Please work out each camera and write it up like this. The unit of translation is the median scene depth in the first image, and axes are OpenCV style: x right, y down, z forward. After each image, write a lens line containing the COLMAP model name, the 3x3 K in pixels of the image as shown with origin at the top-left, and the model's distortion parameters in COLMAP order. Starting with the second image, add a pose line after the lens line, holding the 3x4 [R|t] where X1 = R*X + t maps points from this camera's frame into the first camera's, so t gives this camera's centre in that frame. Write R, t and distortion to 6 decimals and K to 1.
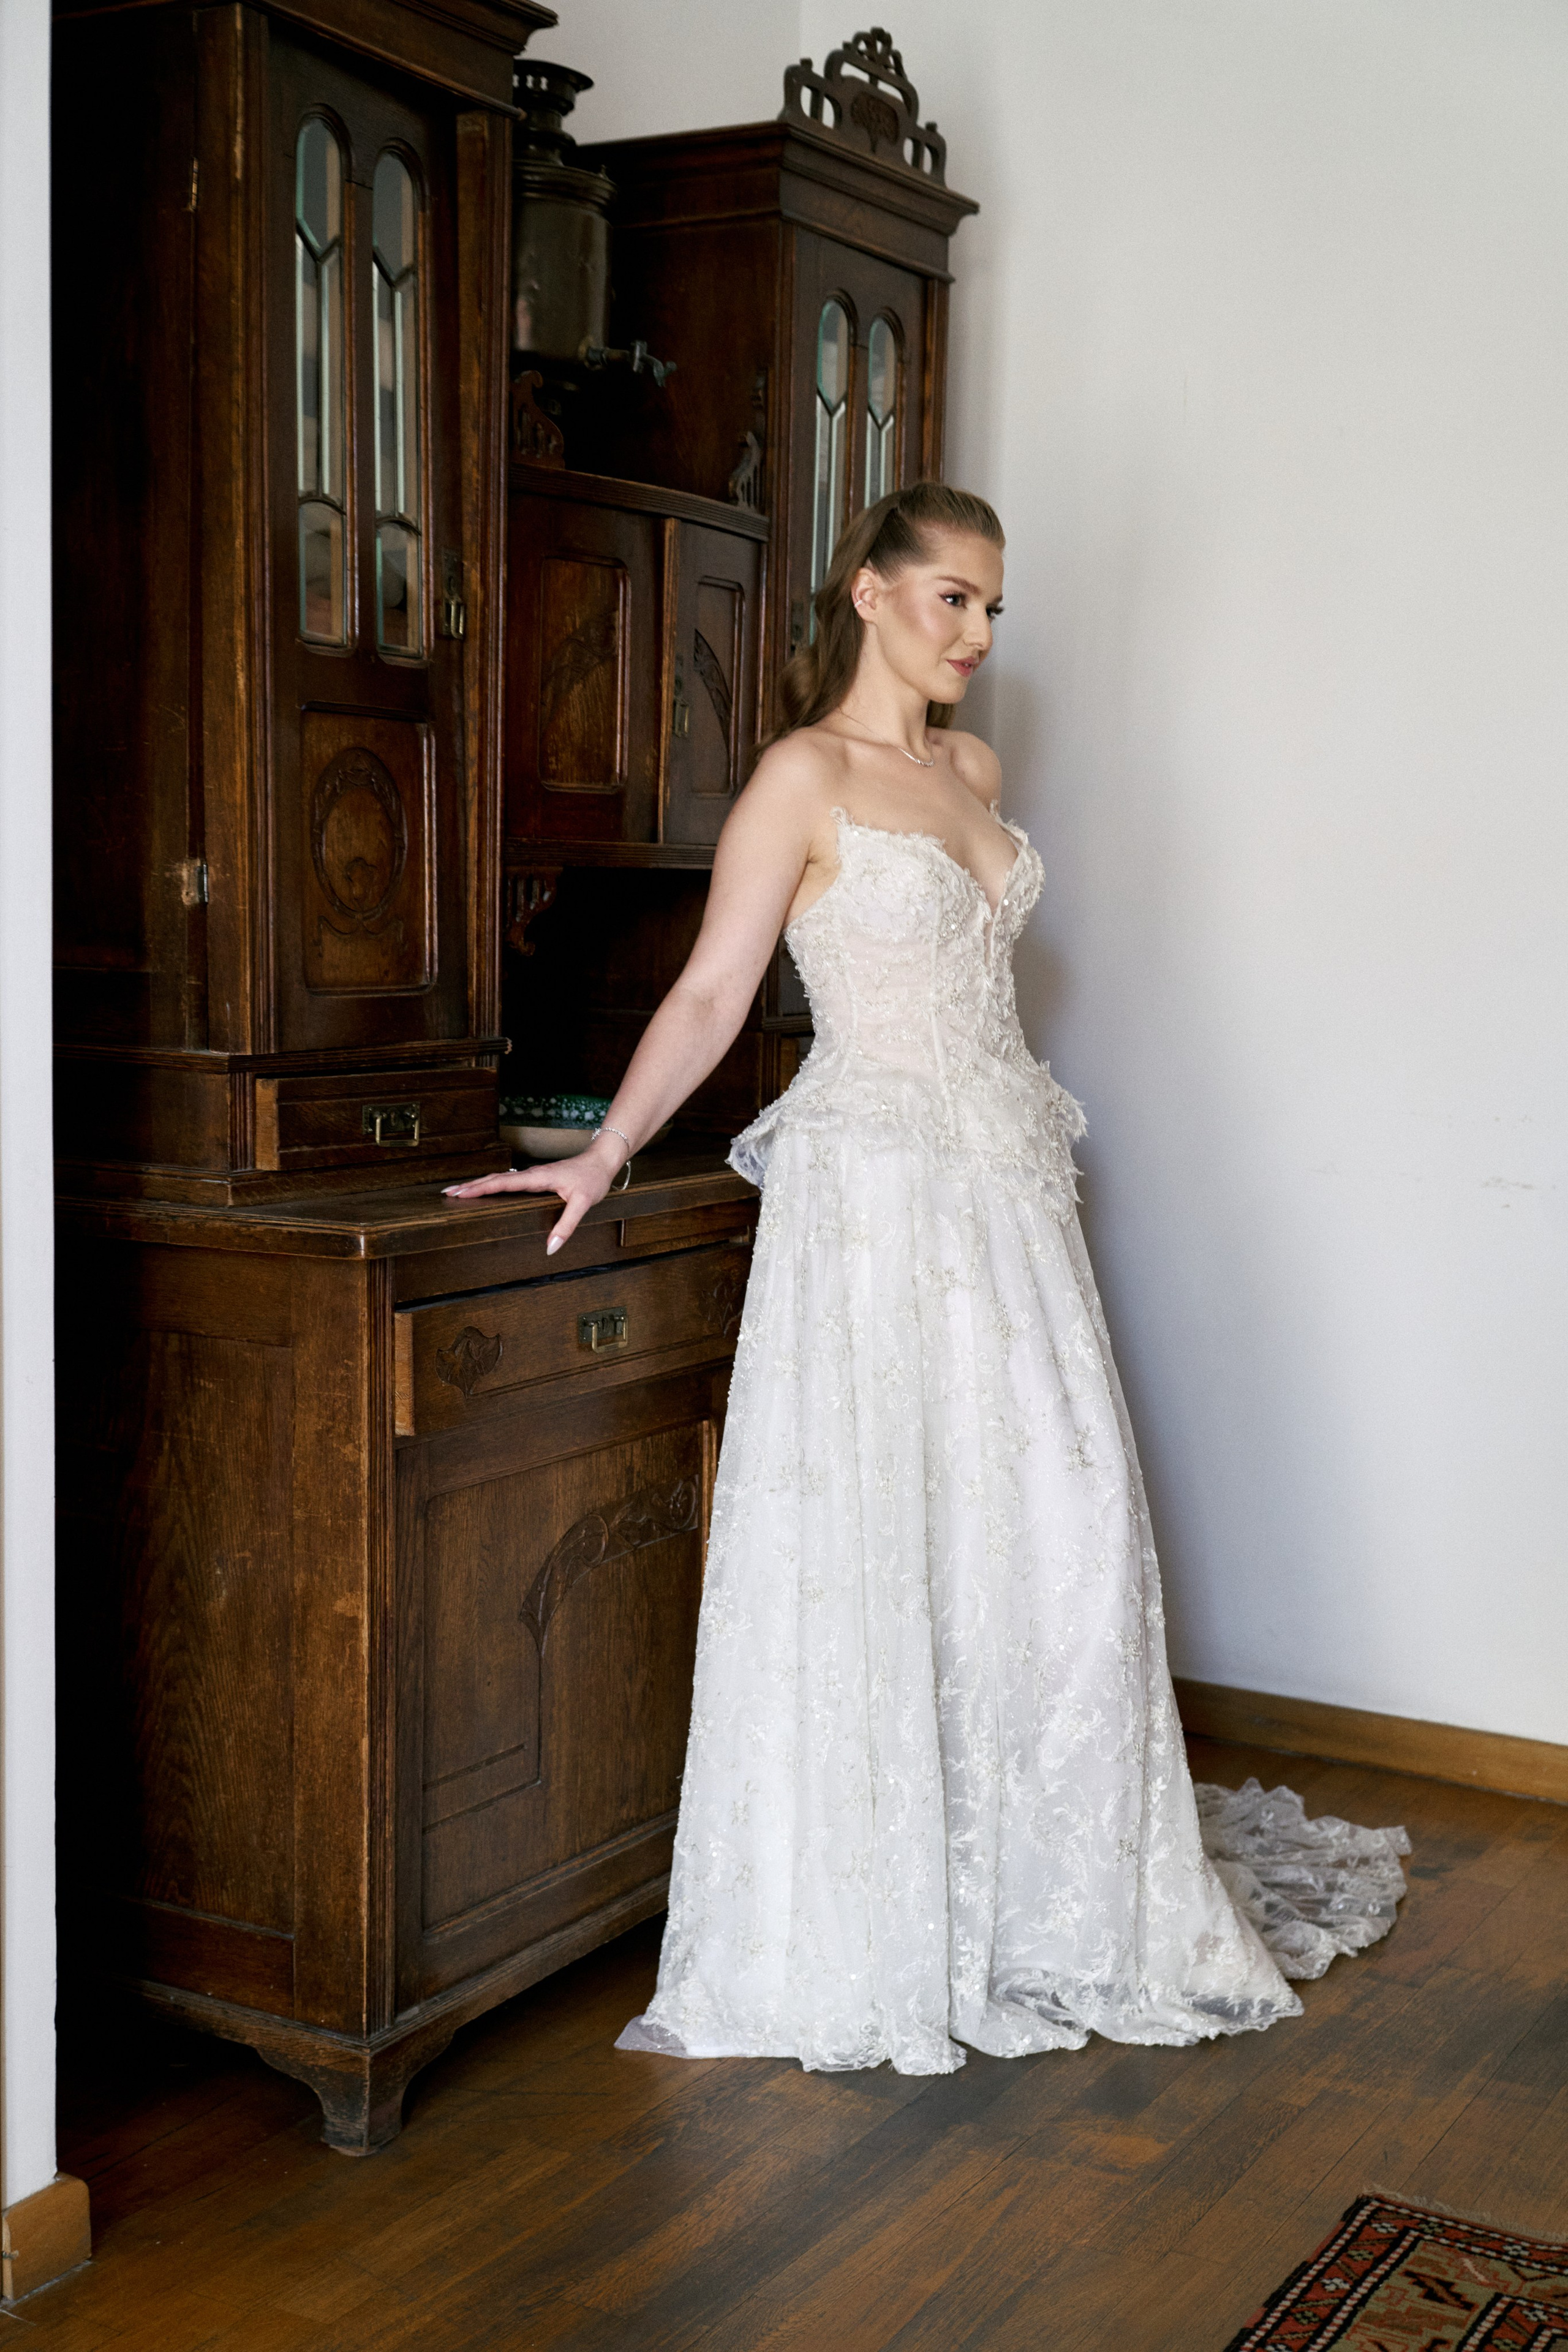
lens RADIAL K [[2908.1, 0, 784.0], [0, 2908.1, 1176.0], [0, 0, 1]] dist [-0.003096, -0.012751]
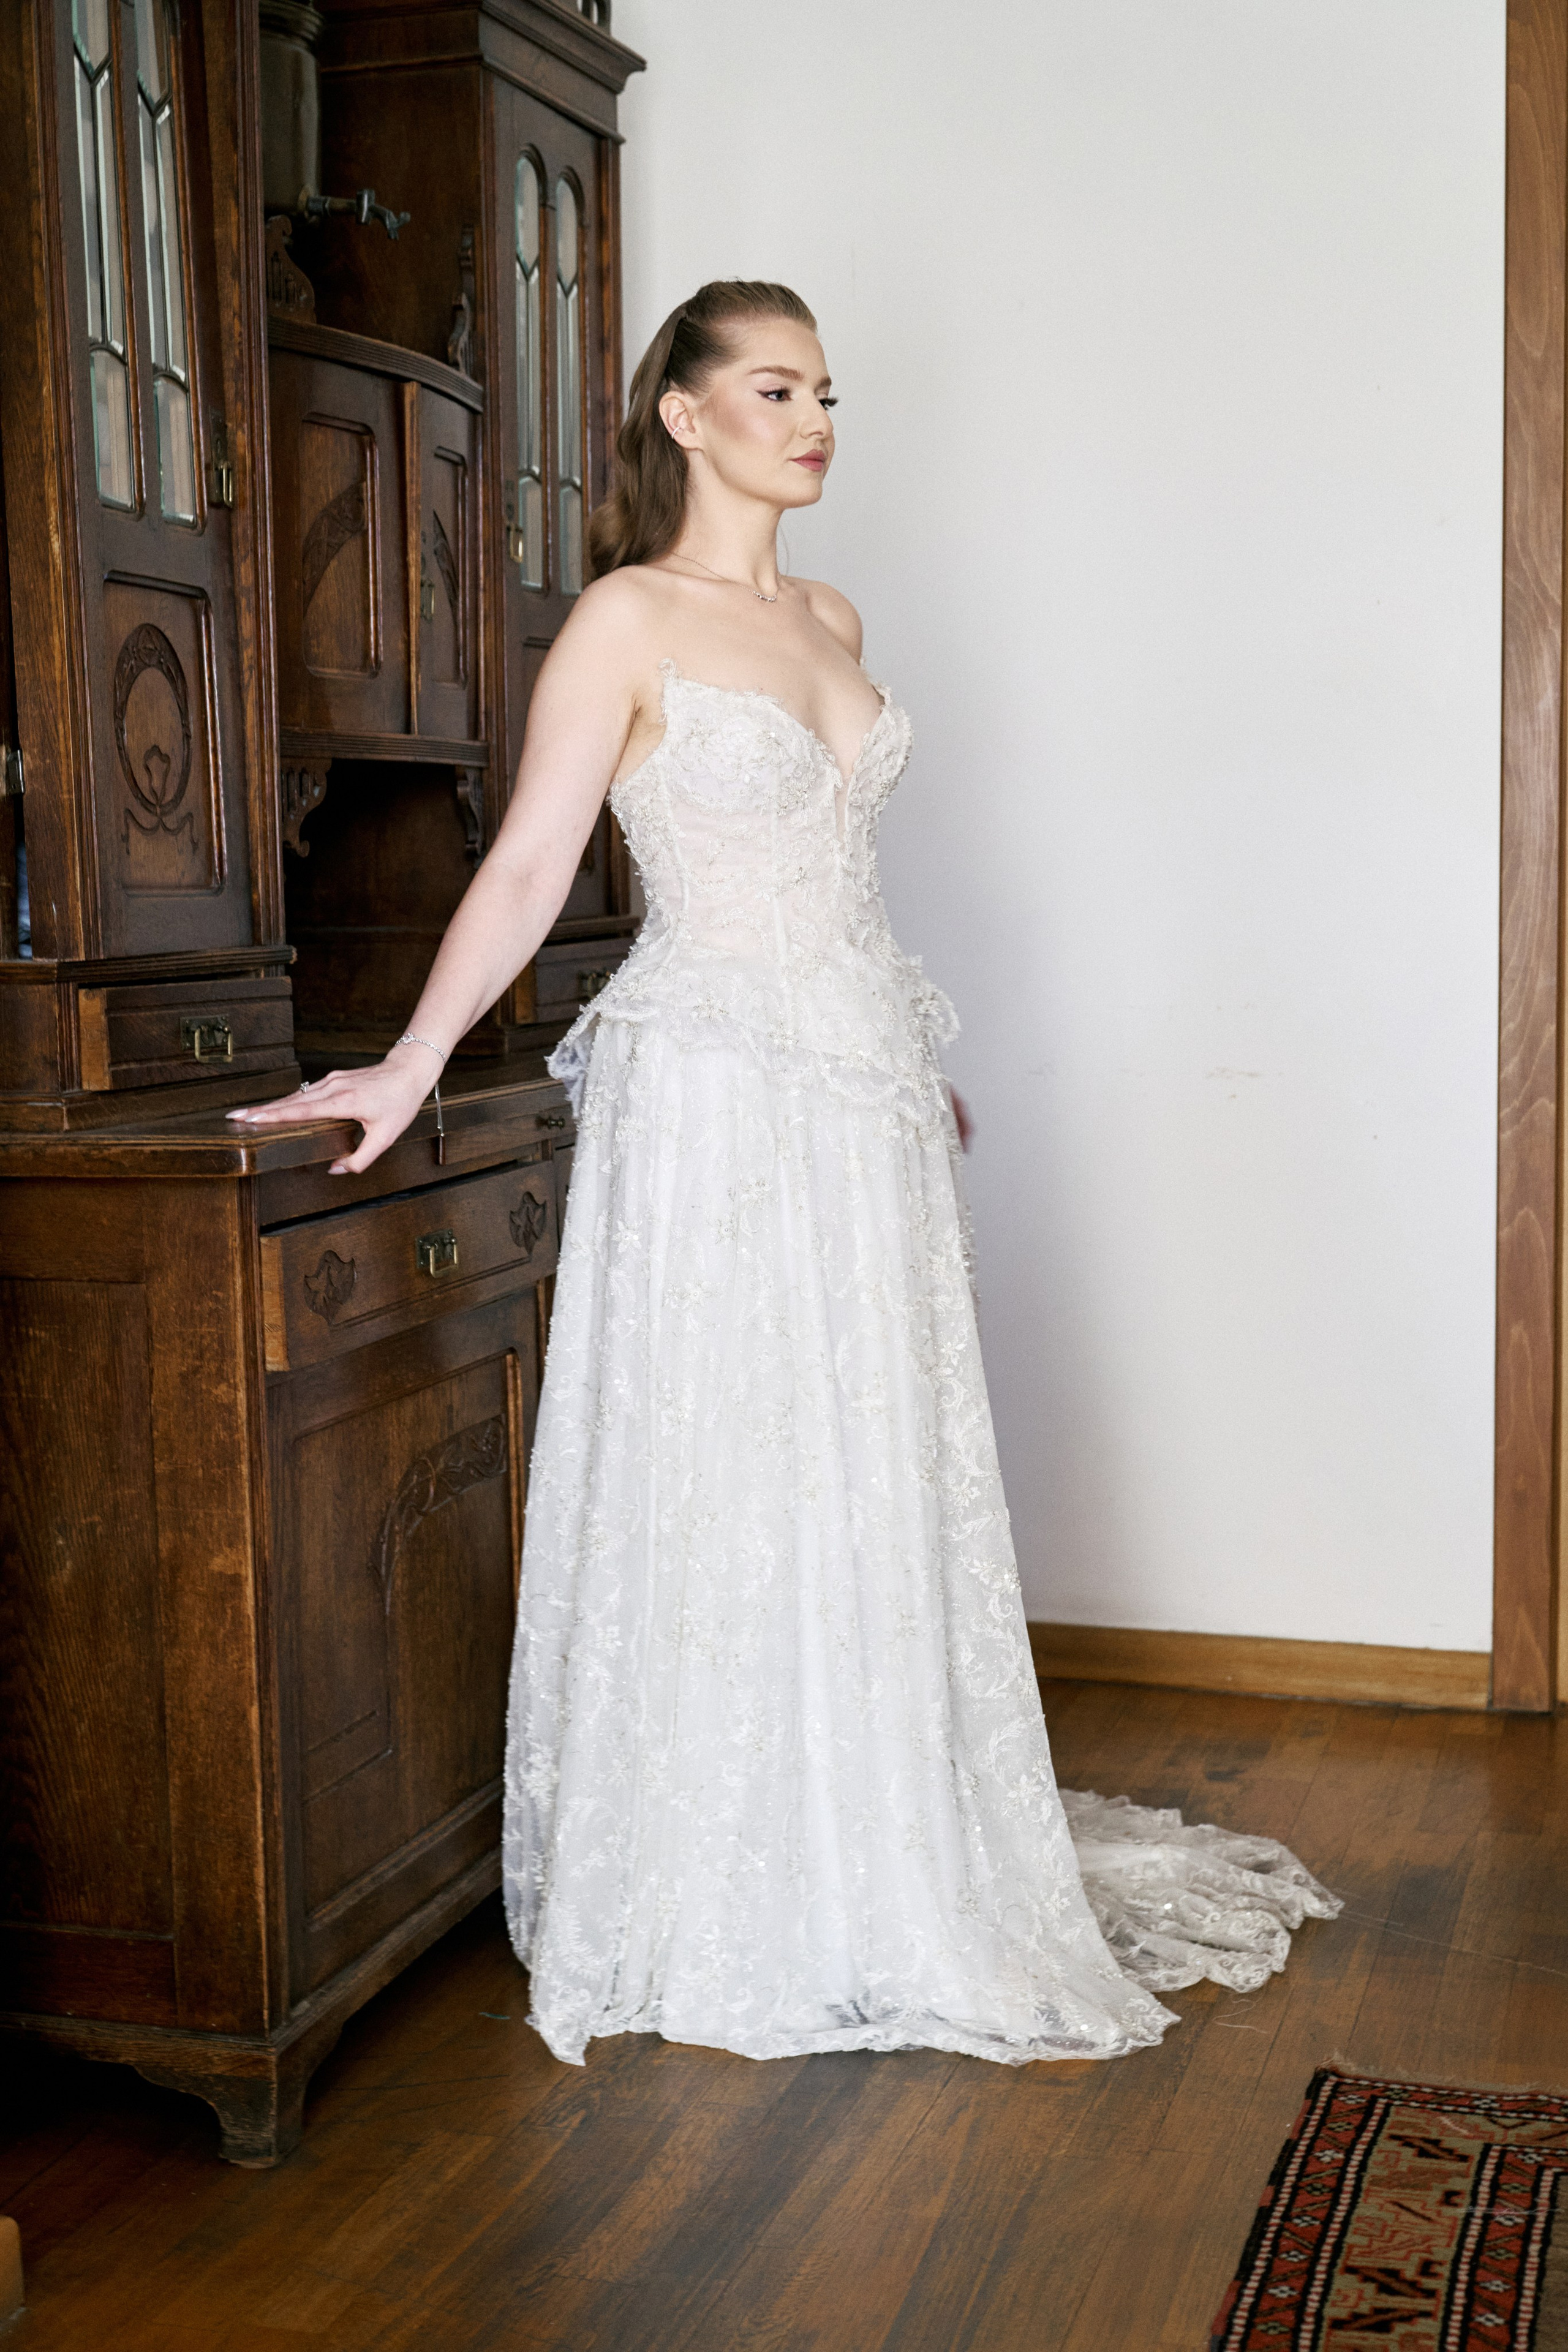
lens RADIAL K [[3144.9, 0, 784.0], [0, 3144.9, 1176.0], [0, 0, 1]] dist [-0.017602, 0.012455]
pose [[0.973490, -0.058419, 0.221143, -0.183690], [0.058591, 0.998265, 0.005788, 0.030716], [-0.221098, 0.007323, 0.975224, 0.004232]]
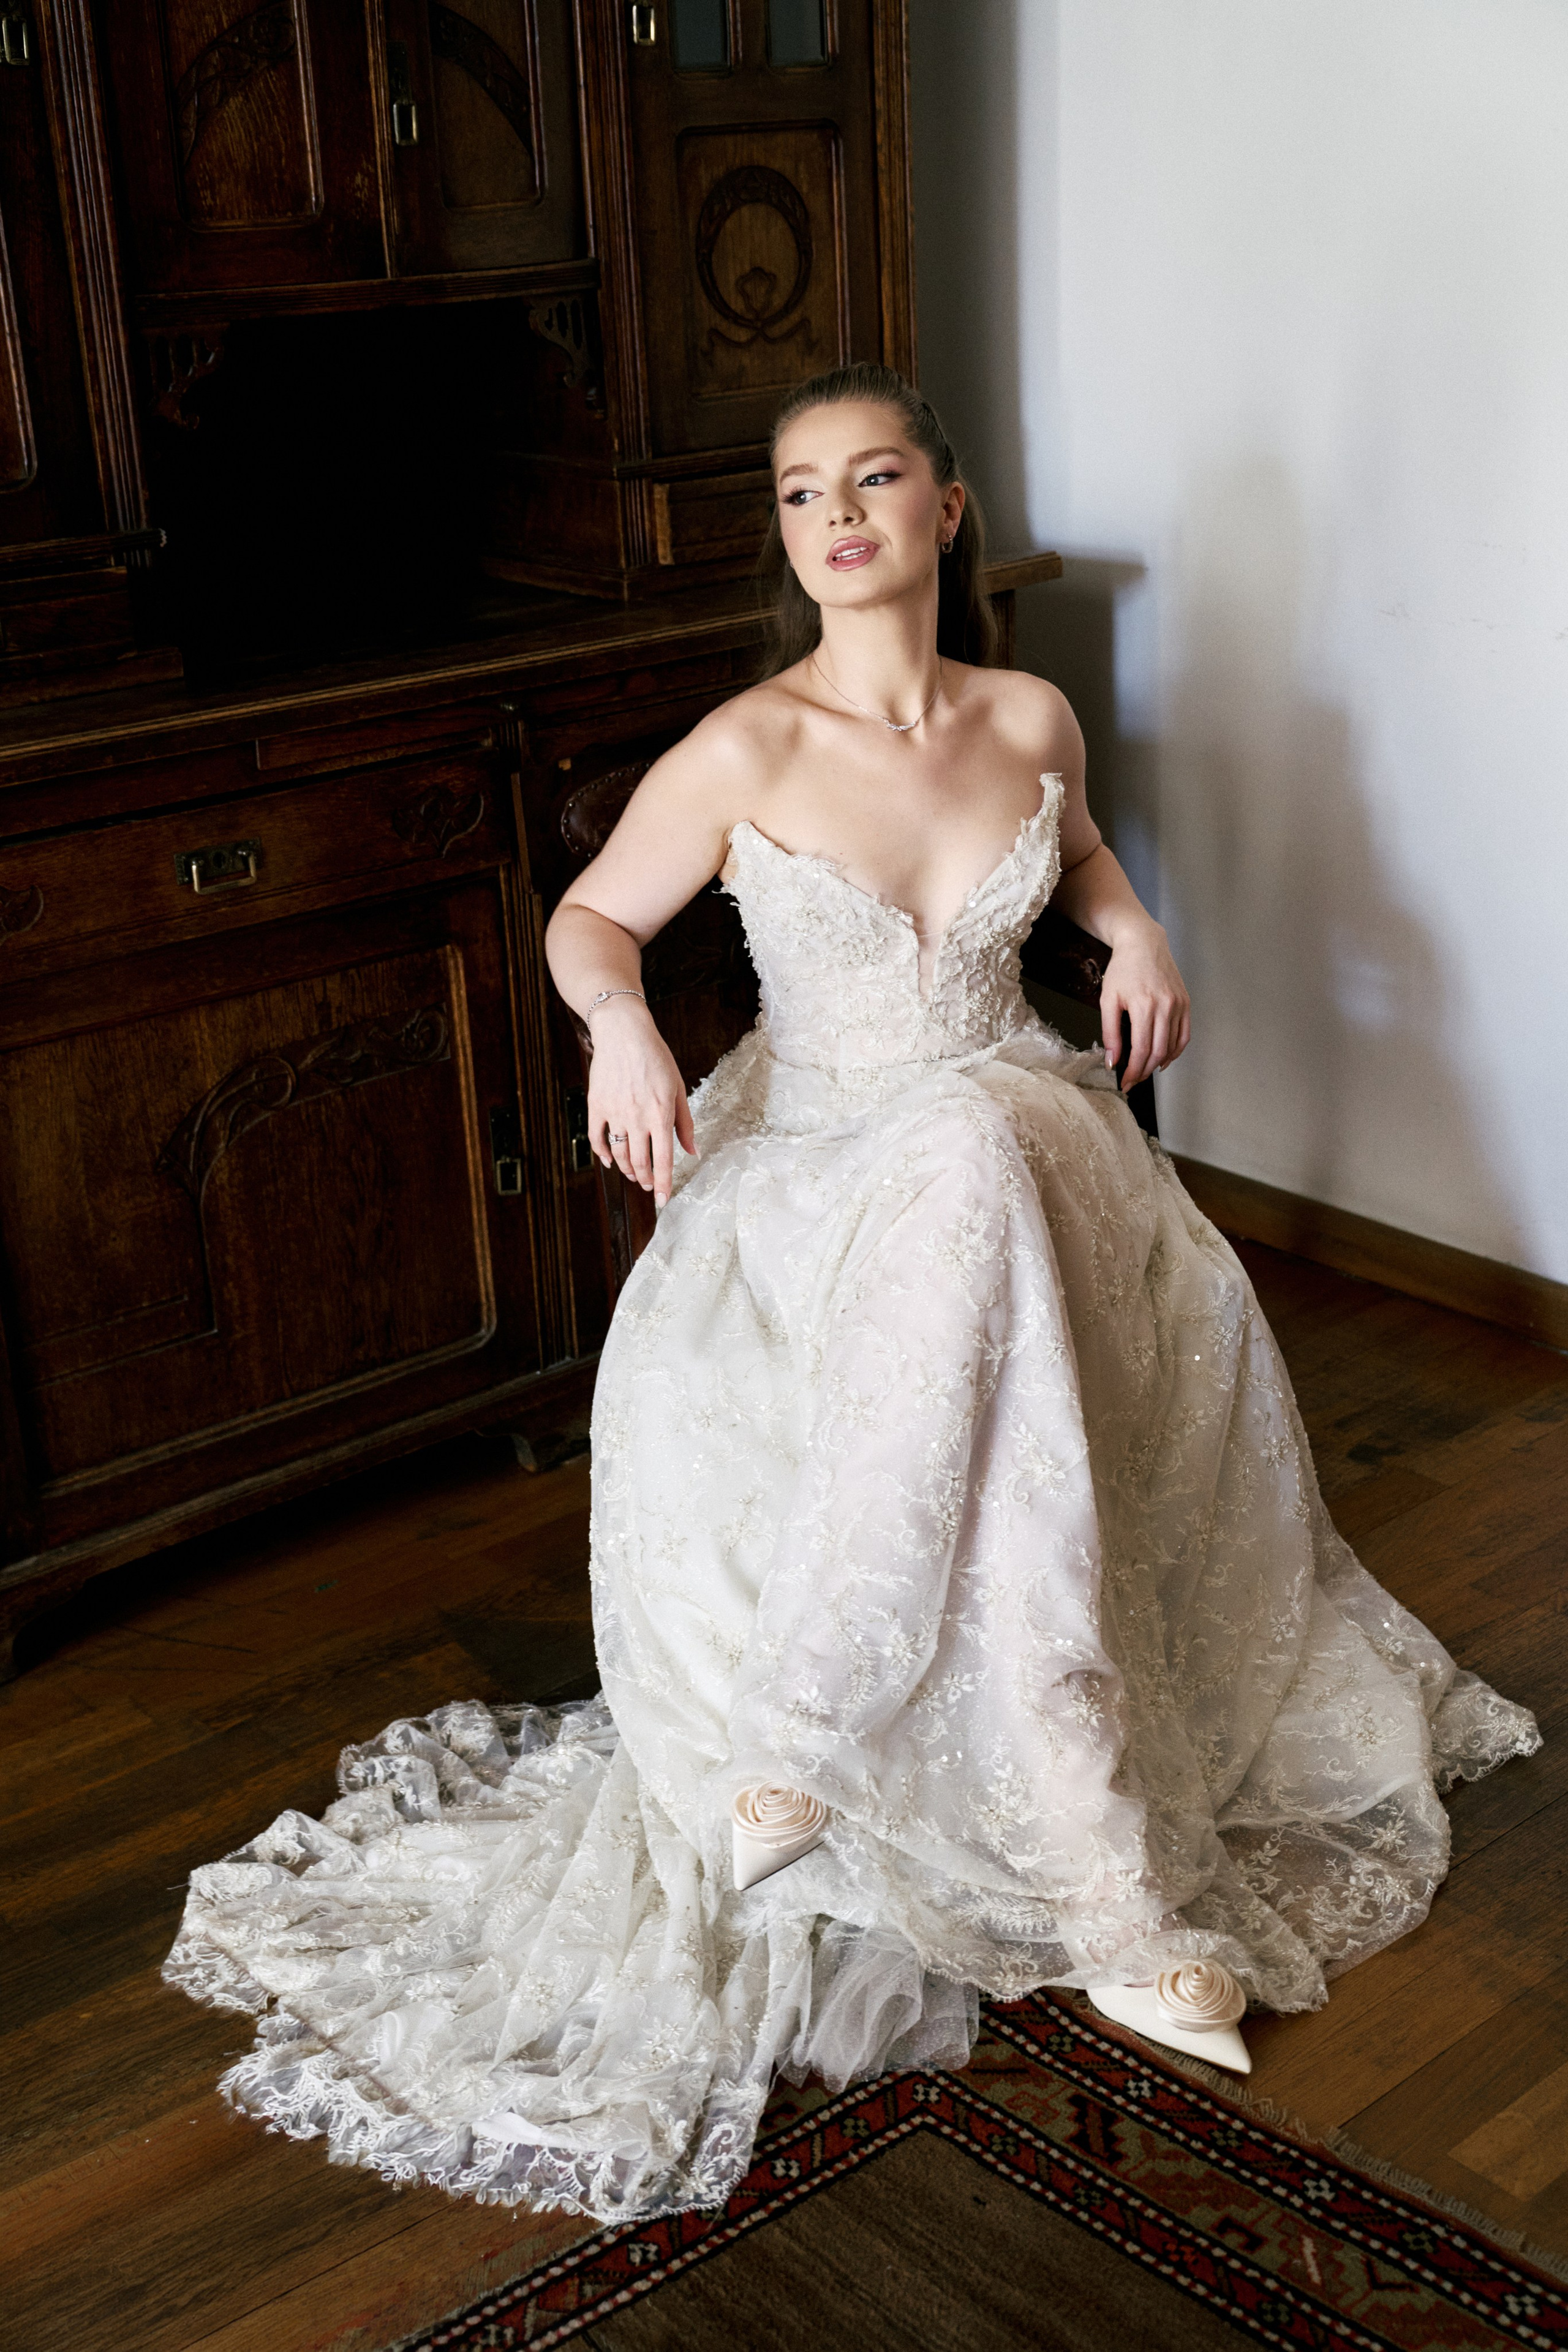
lens RADIAL K [[2721.8, 0, 784.0], [0, 2721.8, 1176.0], [0, 0, 1]] dist [-0.009095, -0.008102]
pose [[0.938003, 0.065451, -0.340392, 0.422102], [0.025721, 0.966161, 0.256653, -0.071305], [0.345672, -0.249496, 0.904579, 0.283485]]
